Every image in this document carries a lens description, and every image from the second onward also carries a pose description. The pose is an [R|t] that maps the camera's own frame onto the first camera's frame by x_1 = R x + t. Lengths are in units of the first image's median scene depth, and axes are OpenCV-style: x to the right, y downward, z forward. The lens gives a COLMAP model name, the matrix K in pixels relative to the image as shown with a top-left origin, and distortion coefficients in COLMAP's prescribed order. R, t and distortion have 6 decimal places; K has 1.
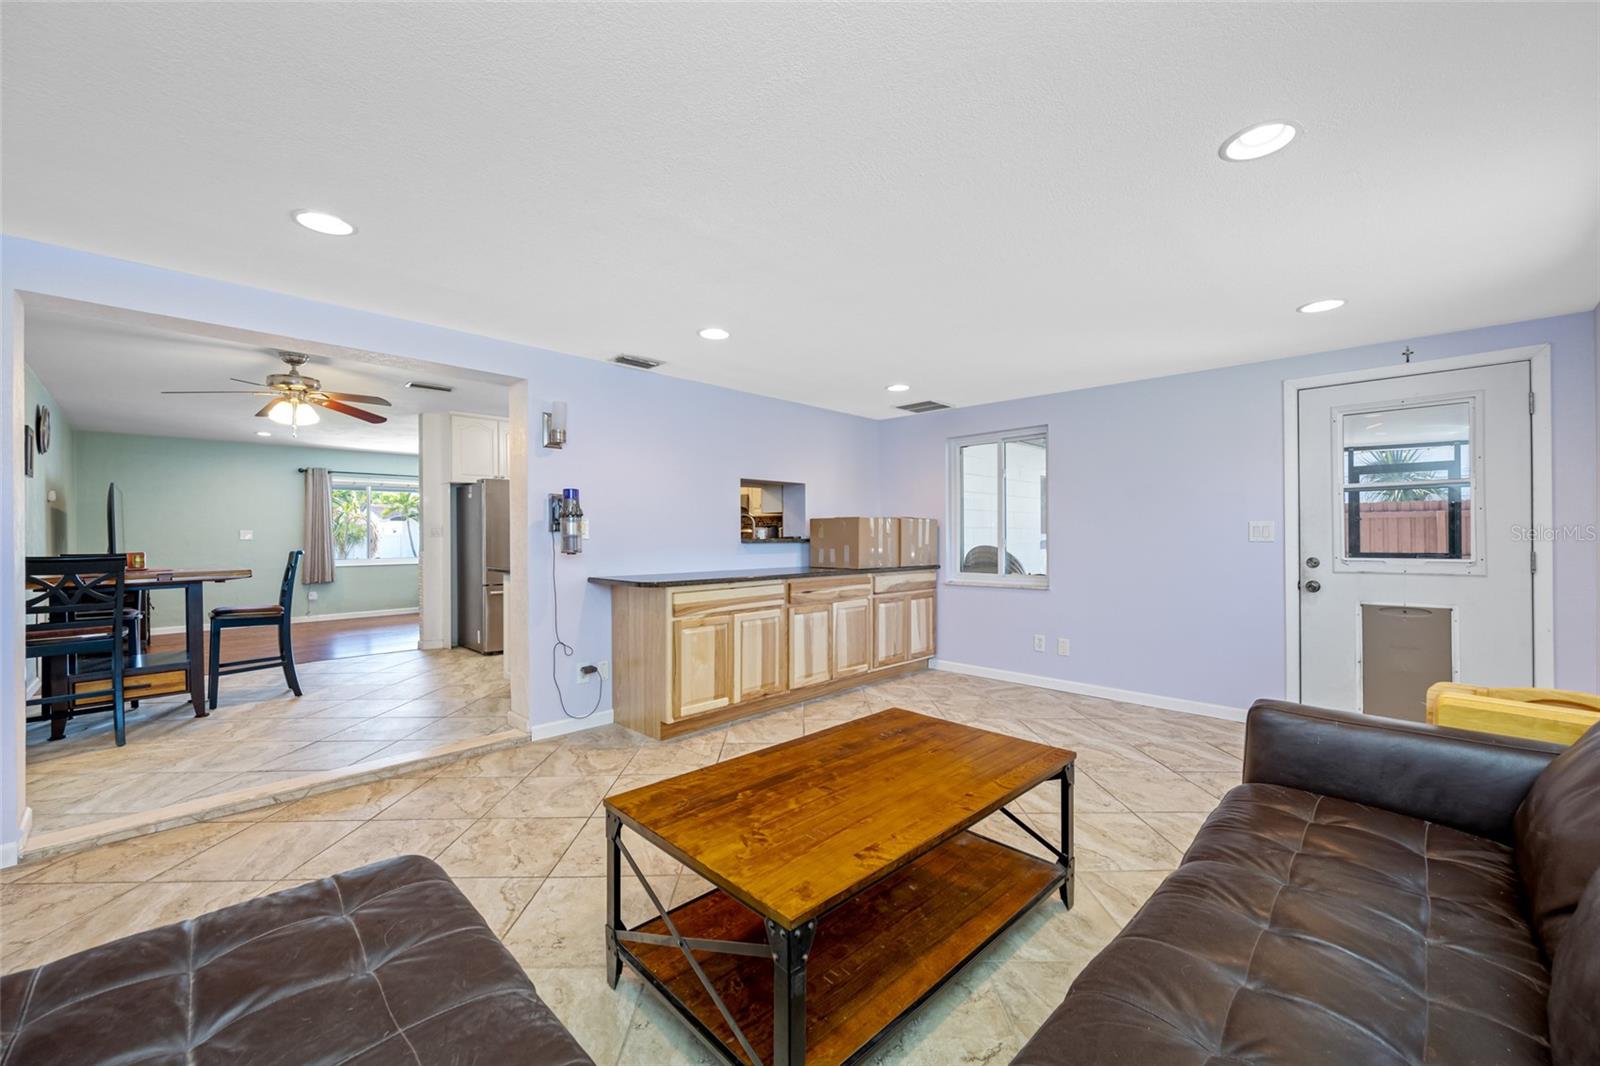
lens RADIAL K [[631.6, 0, 809.3], [0, 631.6, 533.1], [0, 0, 1]] dist [-0.000309, 0.000420]
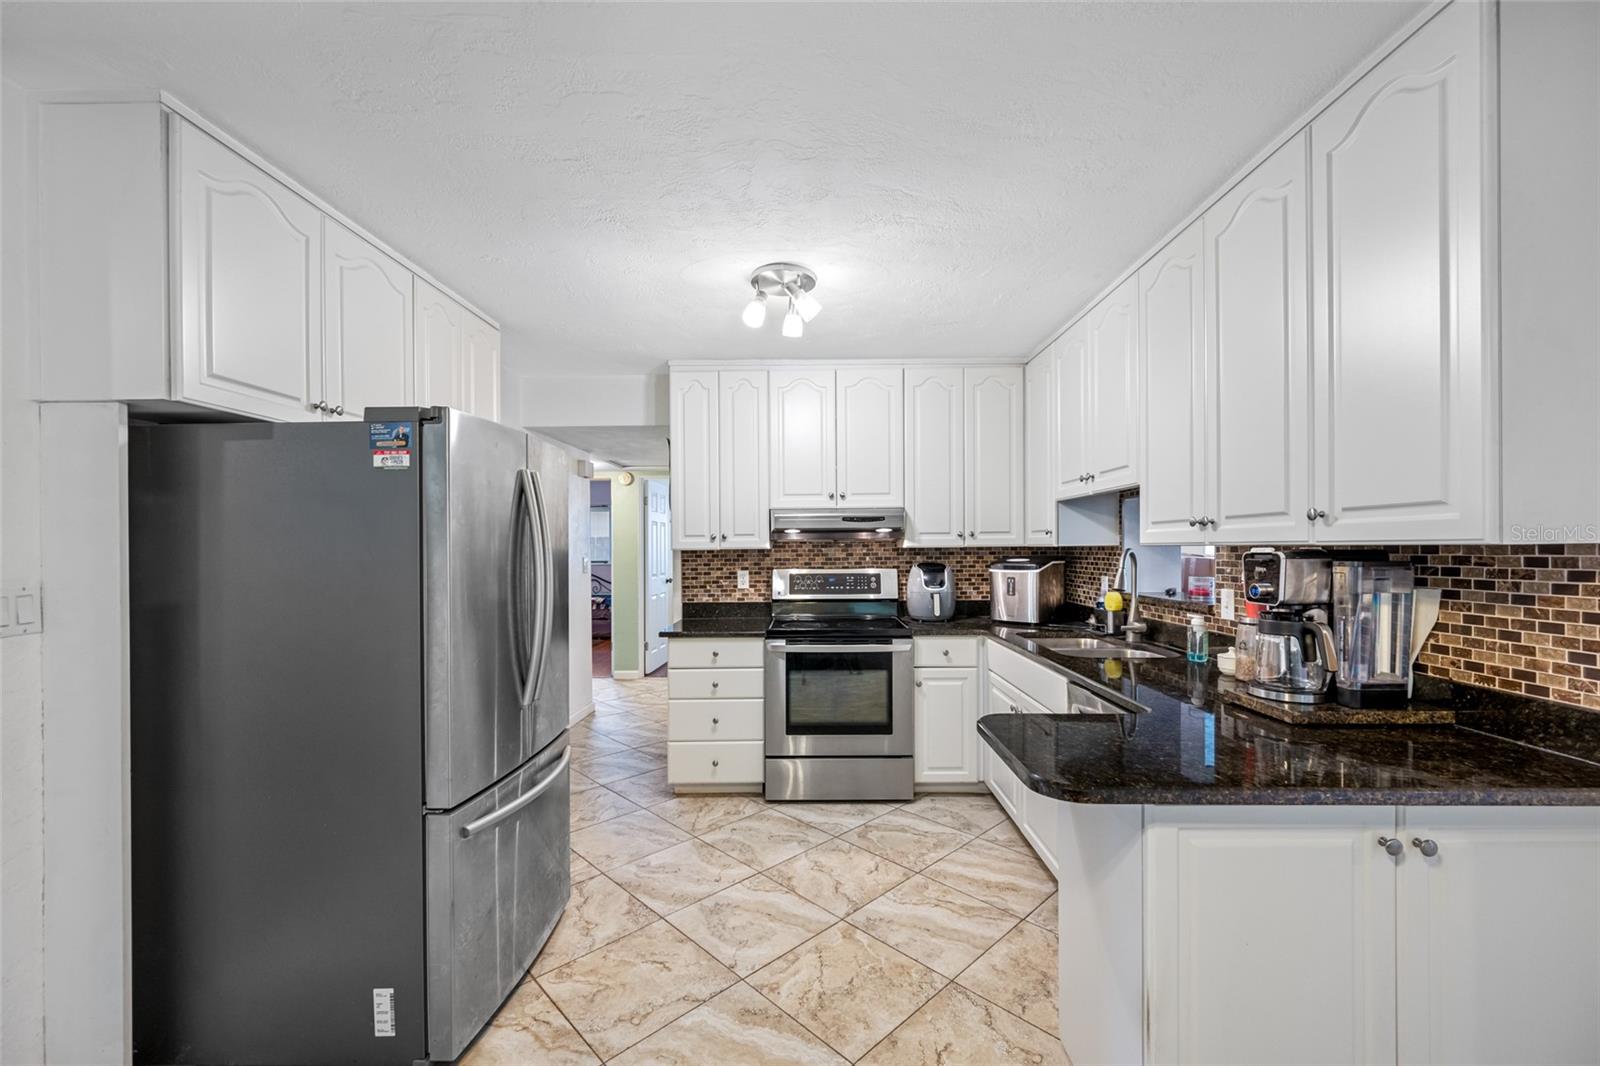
lens RADIAL K [[631.6, 0, 804.6], [0, 631.6, 547.6], [0, 0, 1]] dist [-0.000309, 0.000420]
pose [[0.723314, 0.001856, 0.690517, -0.853062], [-0.001833, 0.999998, -0.000768, -0.039178], [-0.690517, -0.000710, 0.723316, 1.023719]]
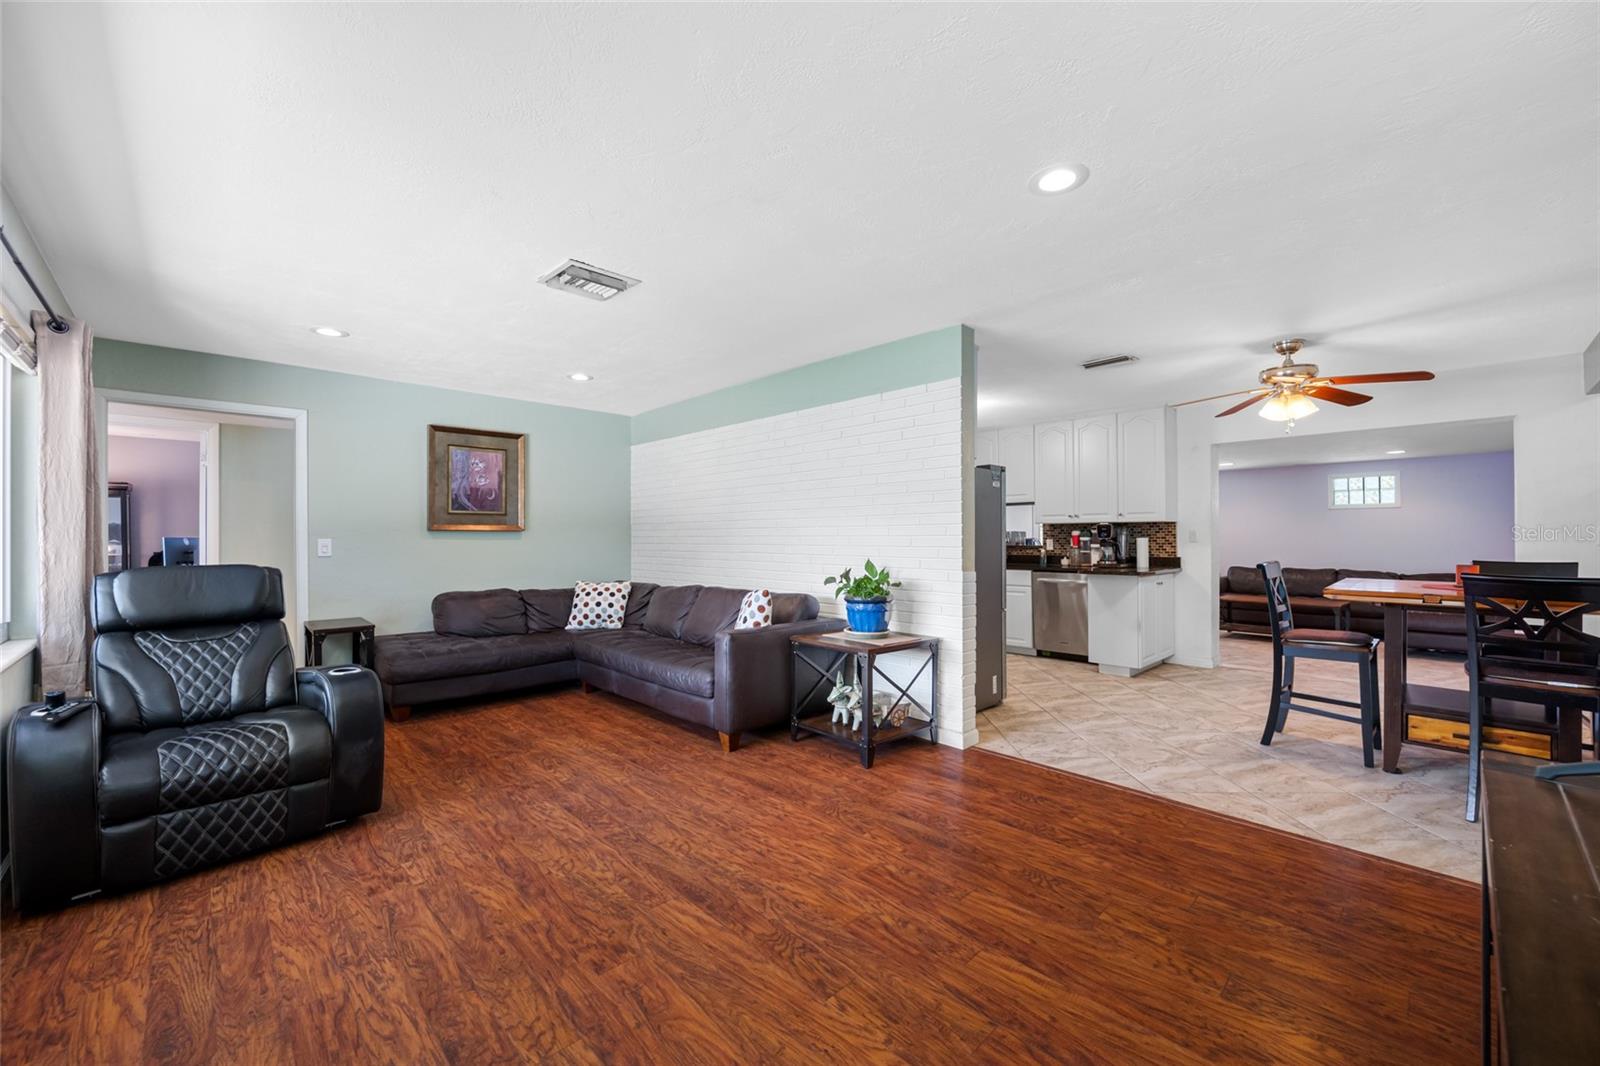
lens RADIAL K [[631.6, 0, 797.8], [0, 631.6, 540.8], [0, 0, 1]] dist [-0.000309, 0.000420]
pose [[0.034698, 0.002185, 0.999395, -1.833164], [-0.002348, 0.999995, -0.002104, 0.005833], [-0.999395, -0.002273, 0.034703, 1.763487]]
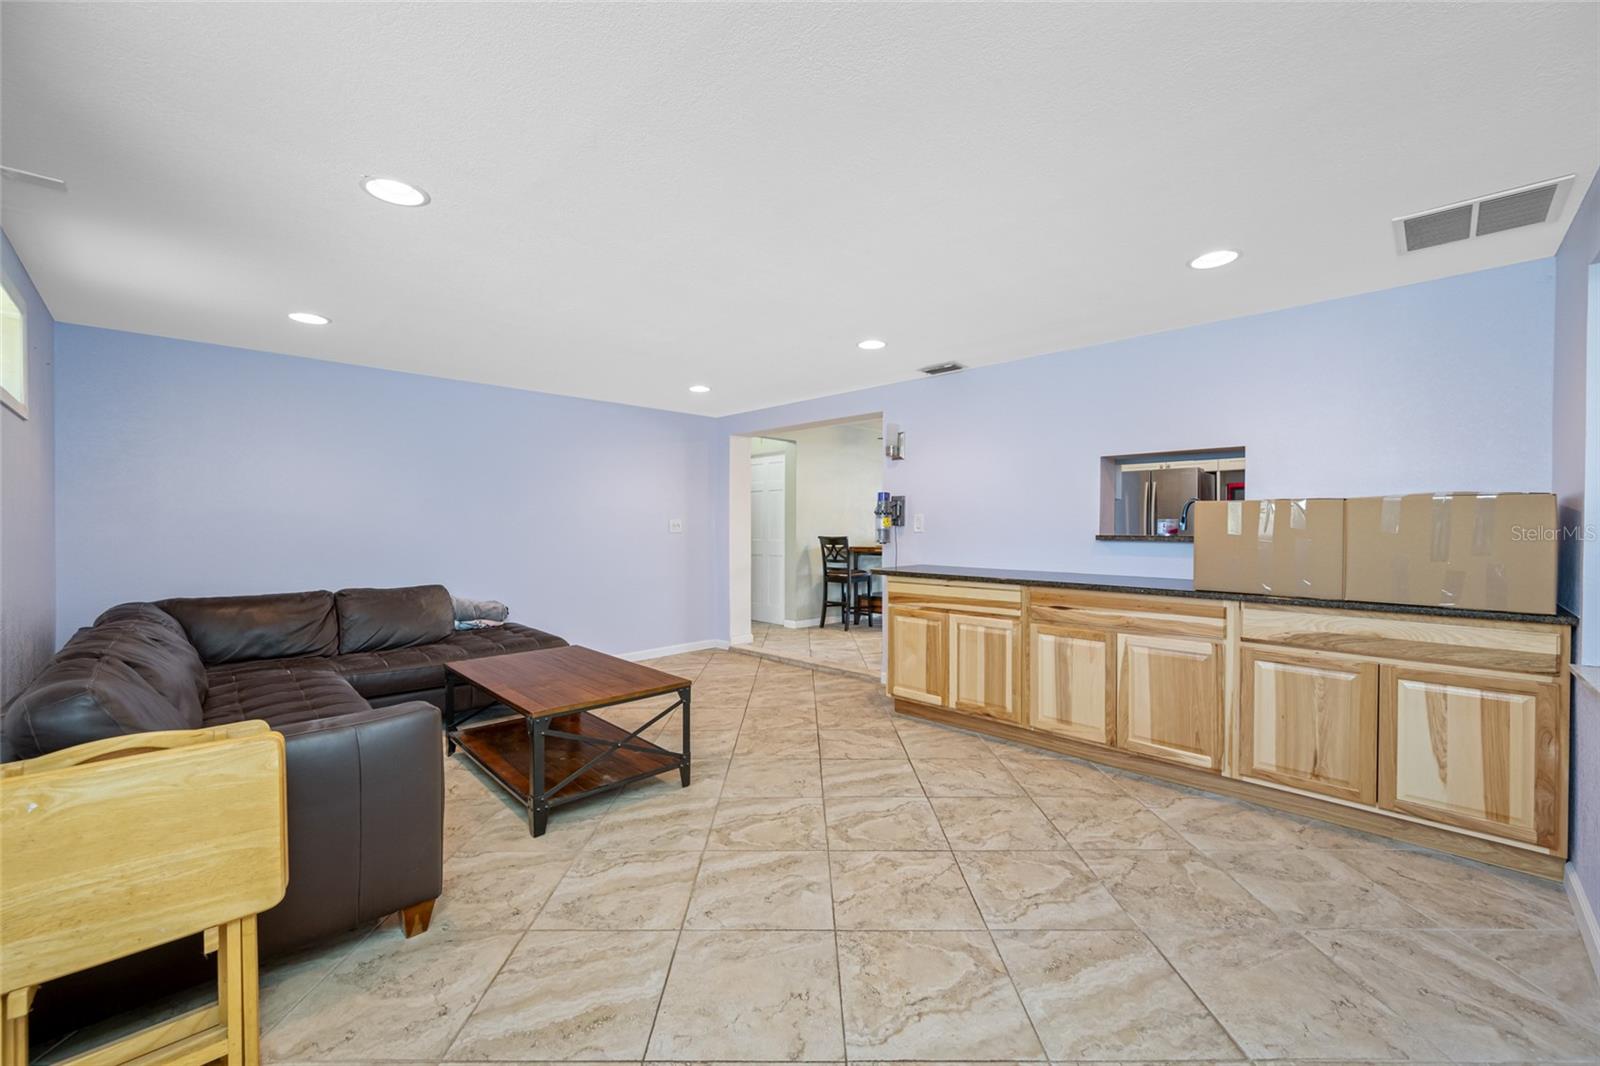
lens RADIAL K [[631.6, 0, 796.2], [0, 631.6, 531.0], [0, 0, 1]] dist [-0.000309, 0.000420]
pose [[-0.023049, 0.011565, -0.999667, 0.780815], [0.003642, 0.999927, 0.011484, -0.006676], [0.999728, -0.003377, -0.023089, 0.741404]]
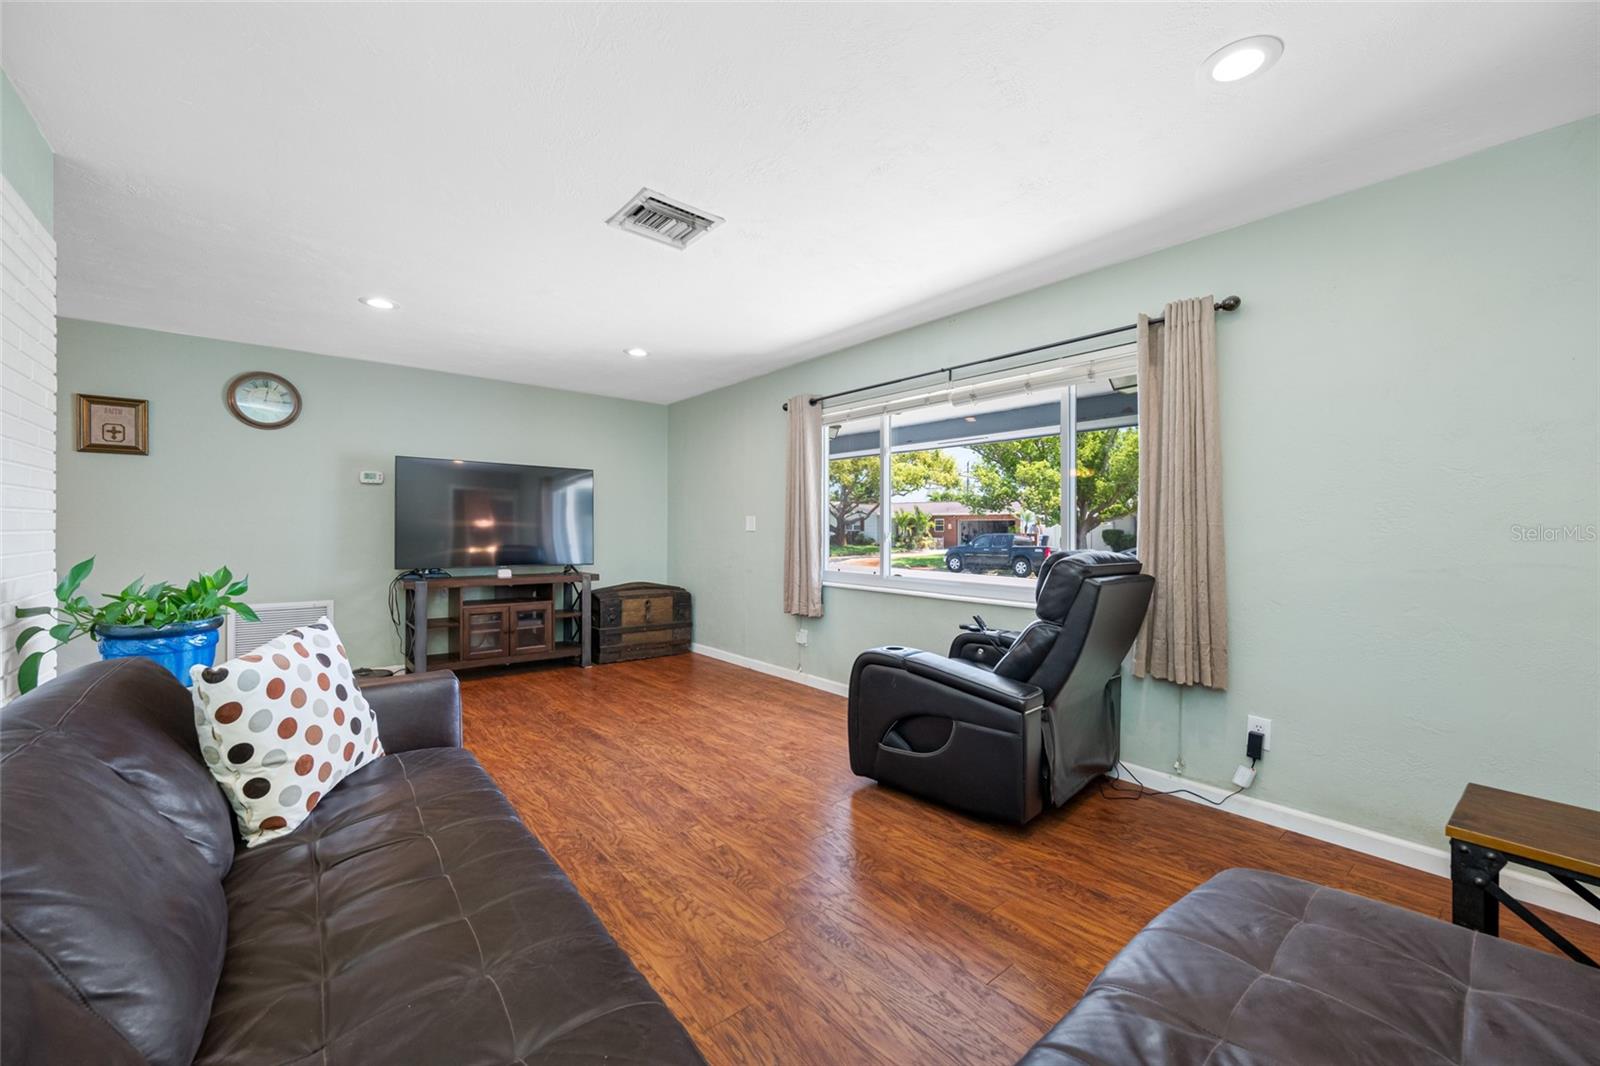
lens RADIAL K [[631.6, 0, 805.8], [0, 631.6, 528.1], [0, 0, 1]] dist [-0.000309, 0.000420]
pose [[-0.099223, 0.007287, -0.995039, -0.525230], [-0.002645, 0.999968, 0.007587, 0.005368], [0.995062, 0.003385, -0.099201, 2.222364]]
